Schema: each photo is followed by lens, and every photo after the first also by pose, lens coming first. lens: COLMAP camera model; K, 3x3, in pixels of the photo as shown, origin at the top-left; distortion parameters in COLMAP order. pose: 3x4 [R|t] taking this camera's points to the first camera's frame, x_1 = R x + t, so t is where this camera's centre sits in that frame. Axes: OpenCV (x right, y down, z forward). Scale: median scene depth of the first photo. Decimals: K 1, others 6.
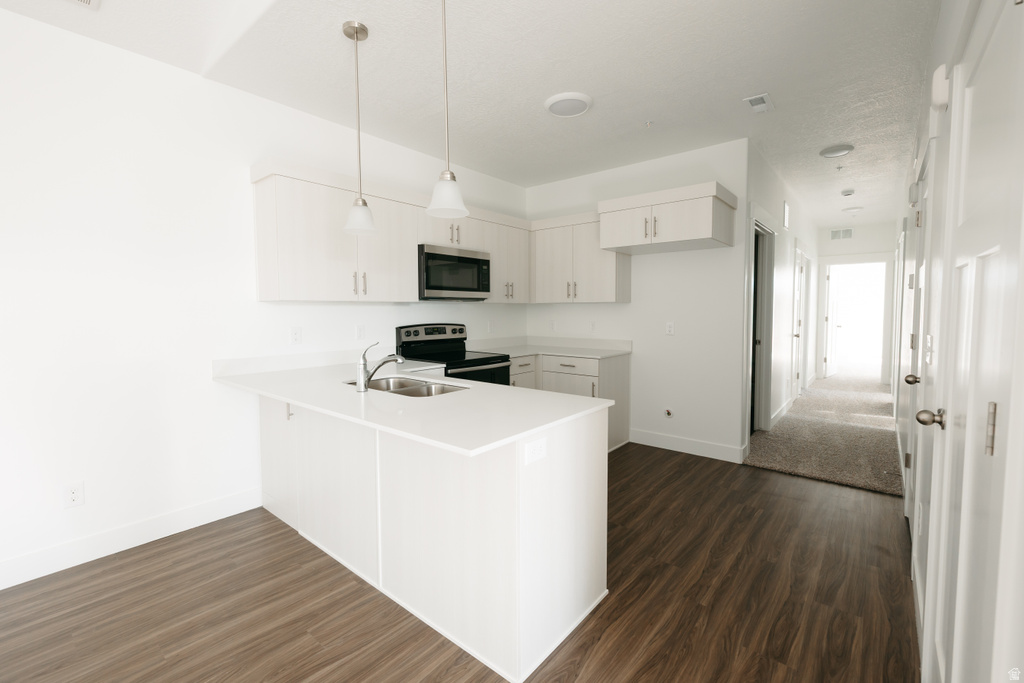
lens RADIAL K [[457.5, 0, 512.0], [0, 457.5, 341.5], [0, 0, 1]] dist [0.014579, -0.000027]
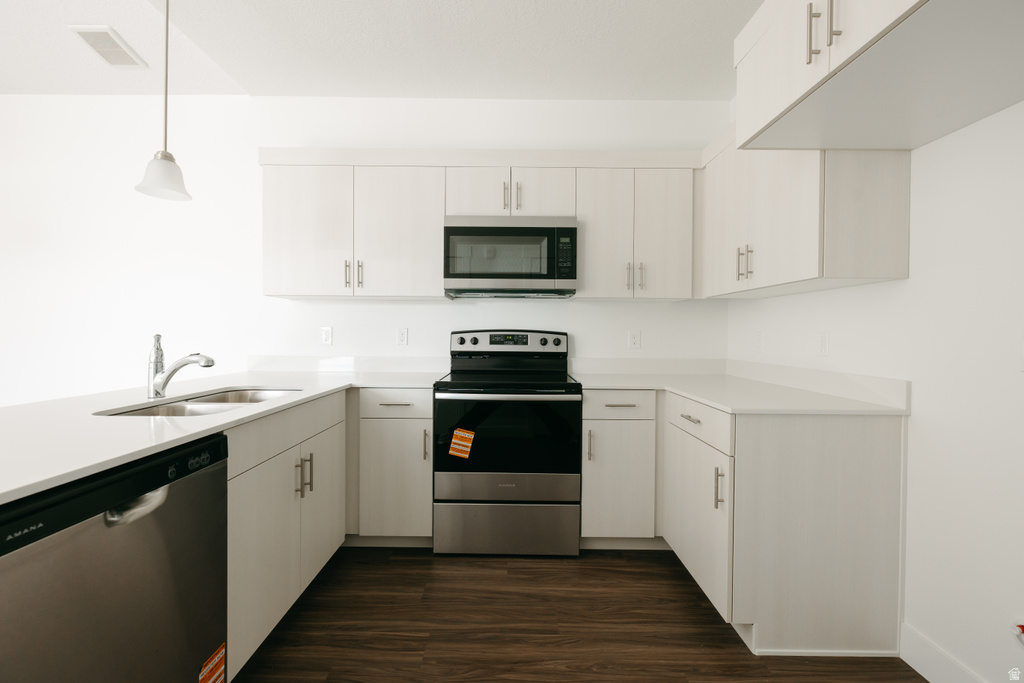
lens RADIAL K [[457.5, 0, 512.0], [0, 457.5, 341.5], [0, 0, 1]] dist [0.014579, -0.000027]
pose [[0.613193, 0.023548, -0.789582, 0.392921], [-0.069833, 0.997258, -0.024491, -0.003244], [0.786840, 0.070157, 0.613156, 0.566221]]
